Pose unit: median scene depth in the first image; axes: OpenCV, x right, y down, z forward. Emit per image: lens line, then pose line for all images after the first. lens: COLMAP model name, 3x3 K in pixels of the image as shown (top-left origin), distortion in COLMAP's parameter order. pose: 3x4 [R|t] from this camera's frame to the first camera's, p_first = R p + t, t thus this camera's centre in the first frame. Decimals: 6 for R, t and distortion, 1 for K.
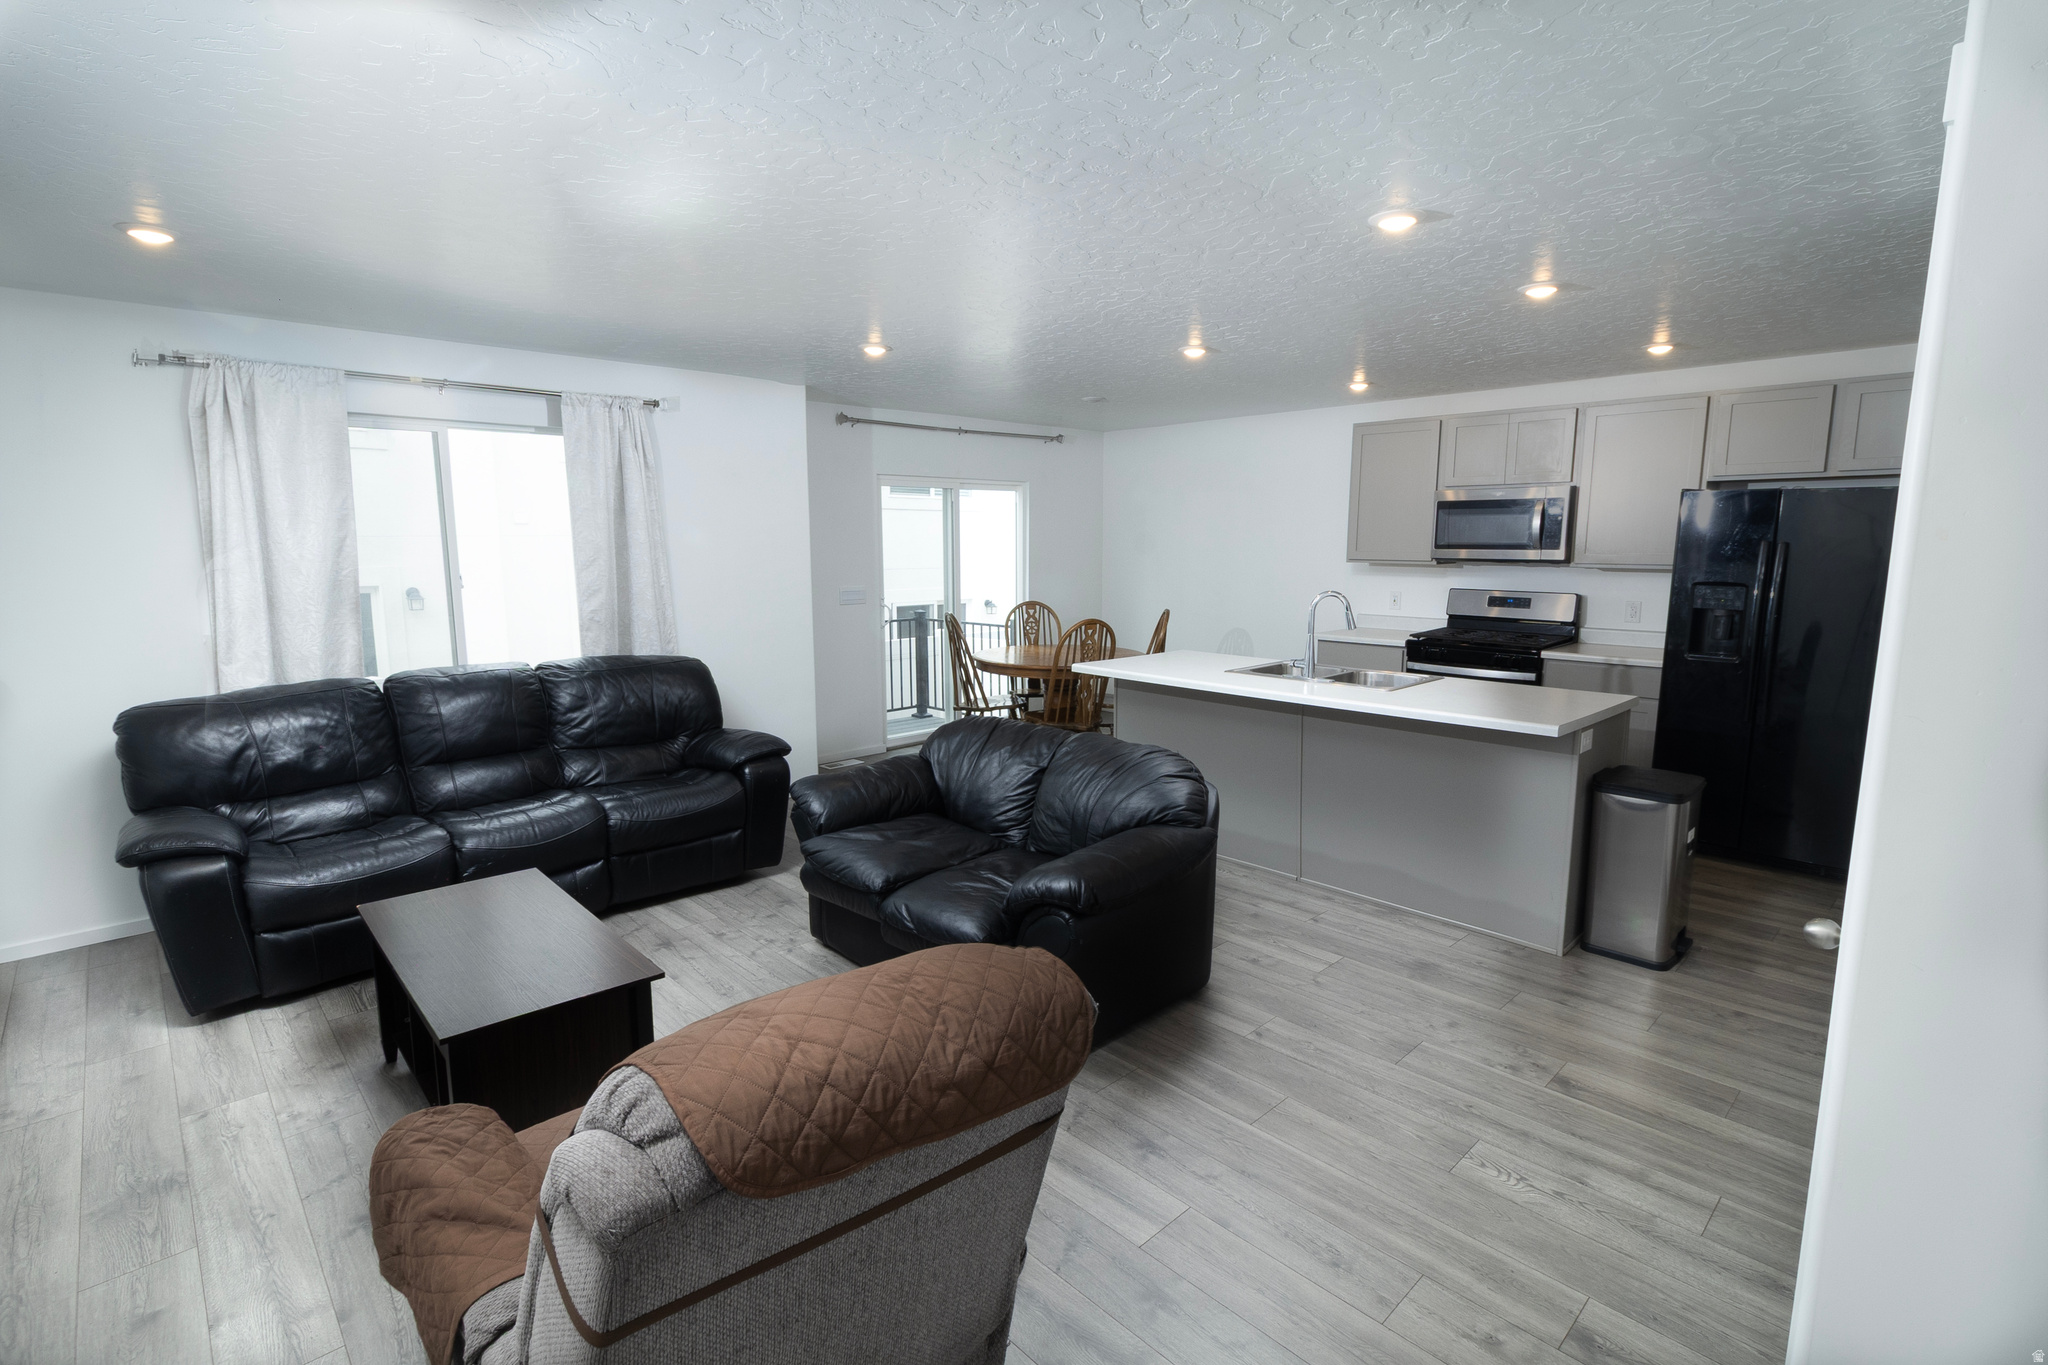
lens RADIAL K [[959.0, 0, 1070.5], [0, 959.0, 712.4], [0, 0, 1]] dist [0.000743, 0.000178]
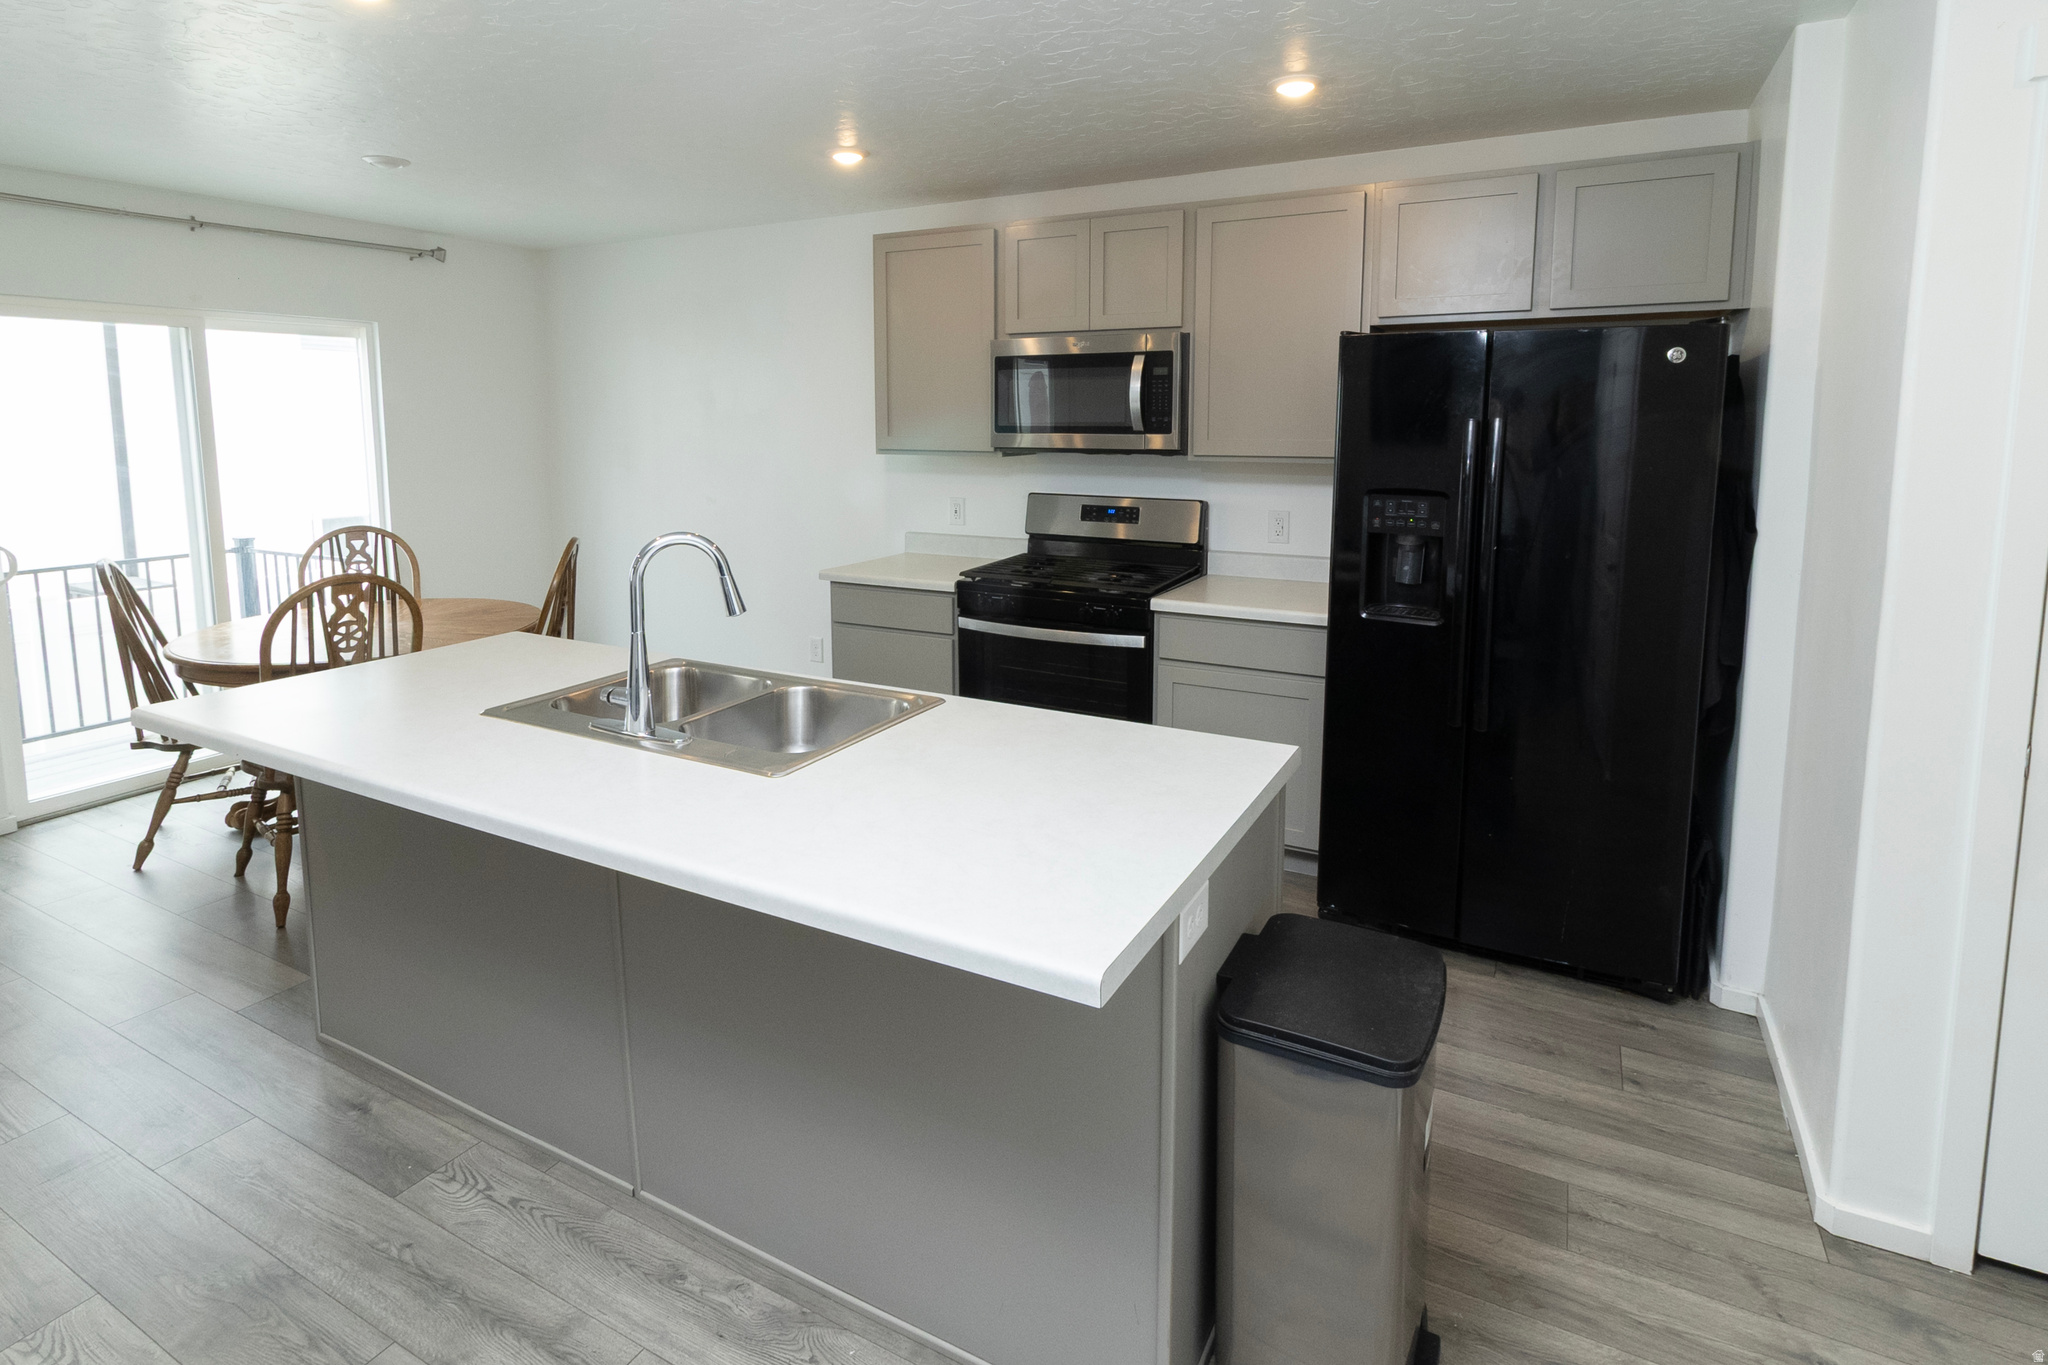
lens RADIAL K [[1013.4, 0, 1017.2], [0, 1013.4, 670.5], [0, 0, 1]] dist [-0.002043, 0.000204]
pose [[0.958269, -0.068403, 0.277565, 0.204949], [0.051667, 0.996403, 0.067175, -0.060409], [-0.281161, -0.050031, 0.958356, 0.361627]]
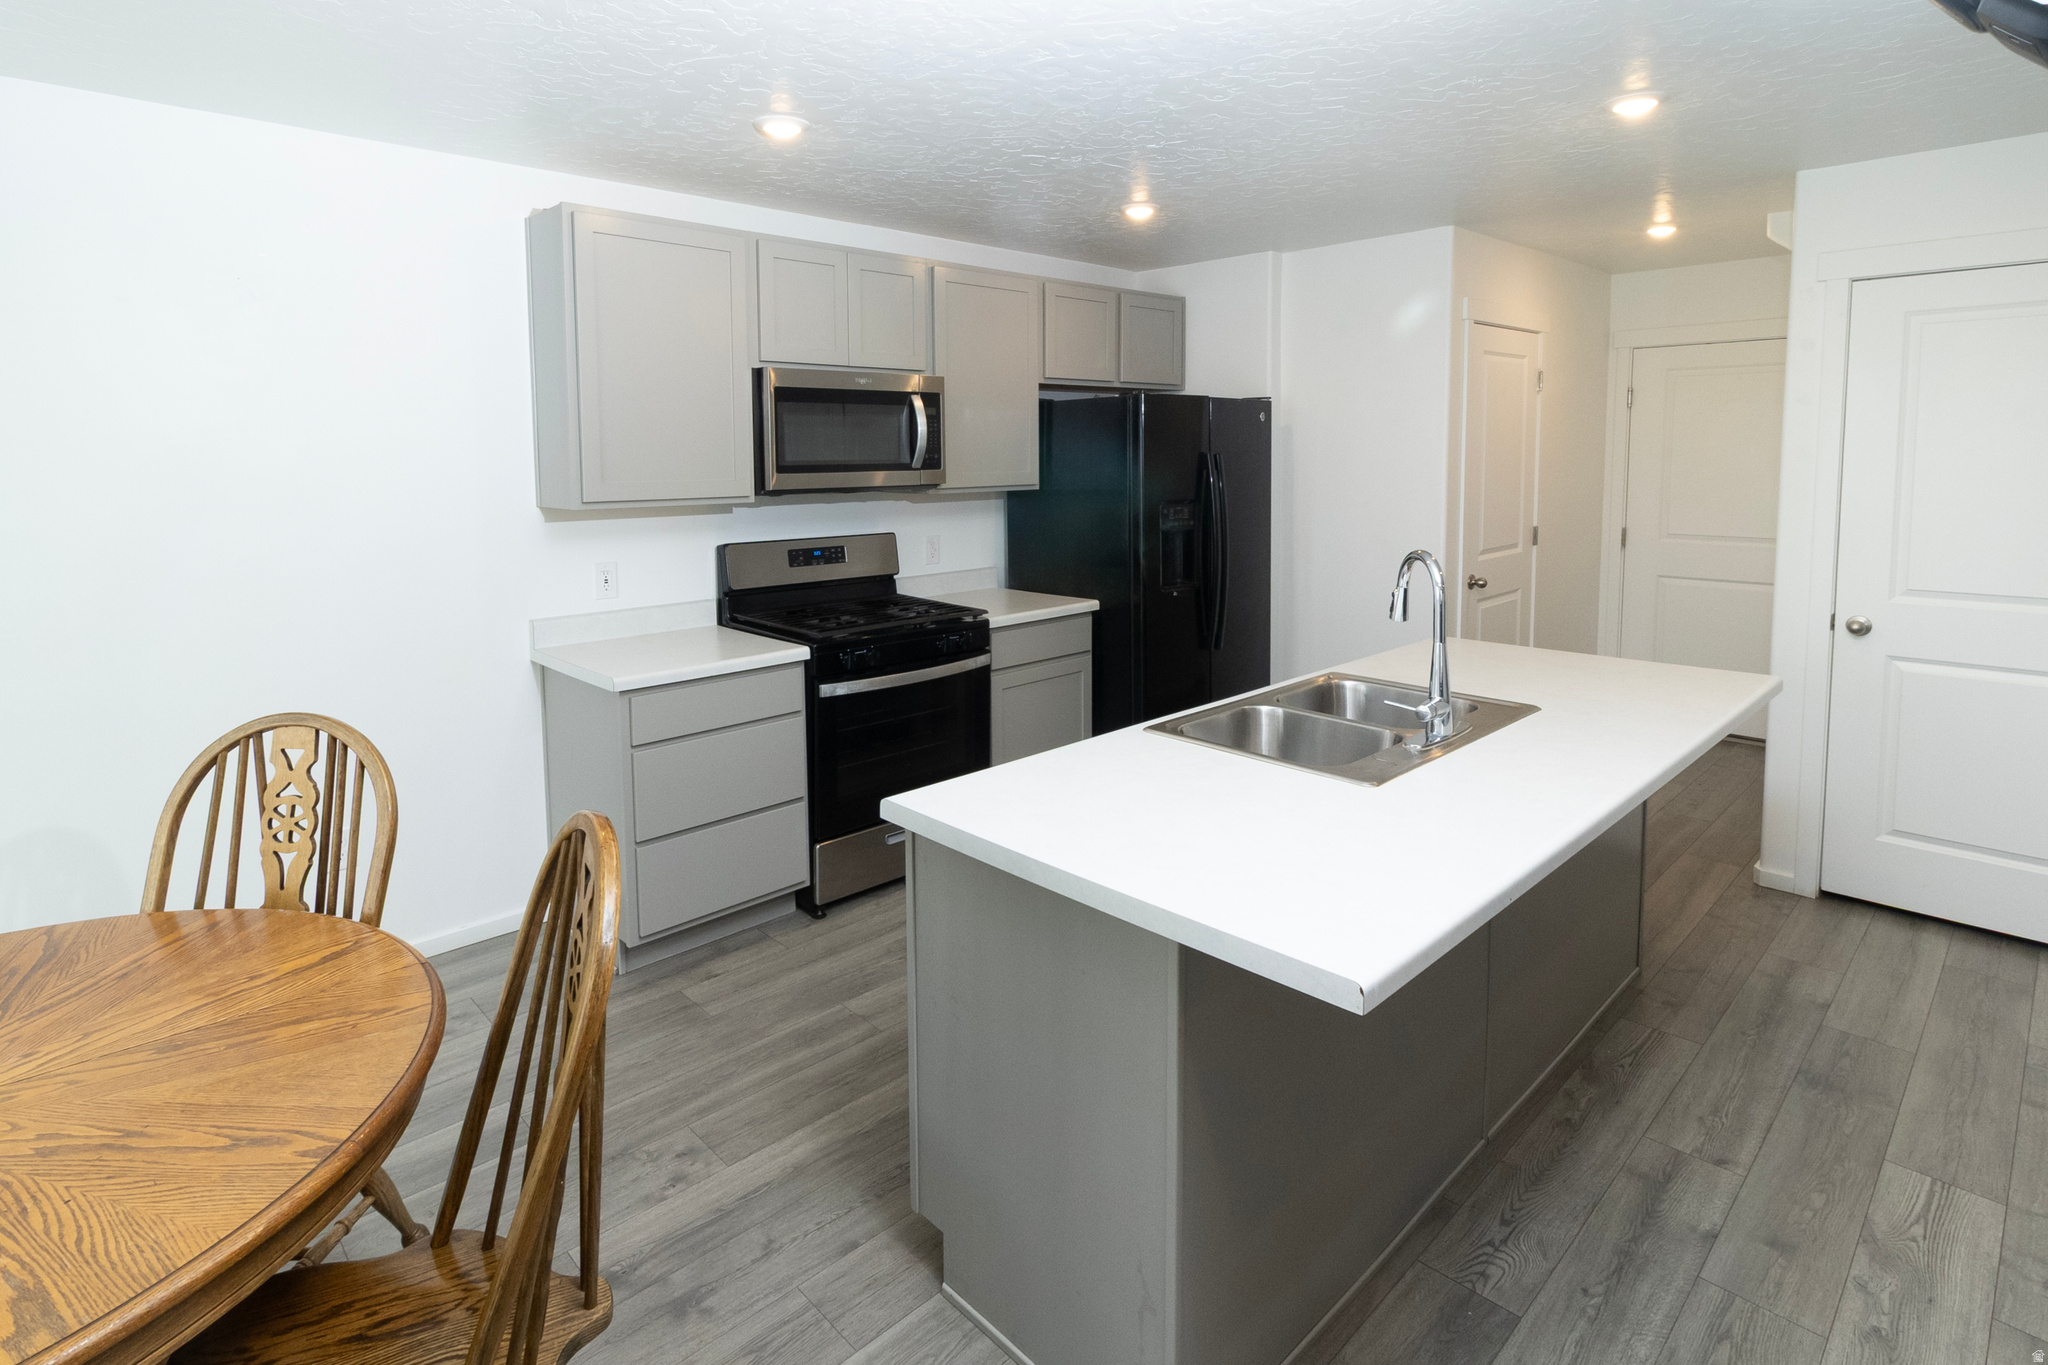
lens RADIAL K [[1013.4, 0, 1017.2], [0, 1013.4, 670.5], [0, 0, 1]] dist [-0.002043, 0.000204]
pose [[0.024973, -0.209209, 0.977552, -0.193484], [0.194255, 0.960234, 0.200540, -0.152664], [-0.980633, 0.184886, 0.064620, 0.855526]]
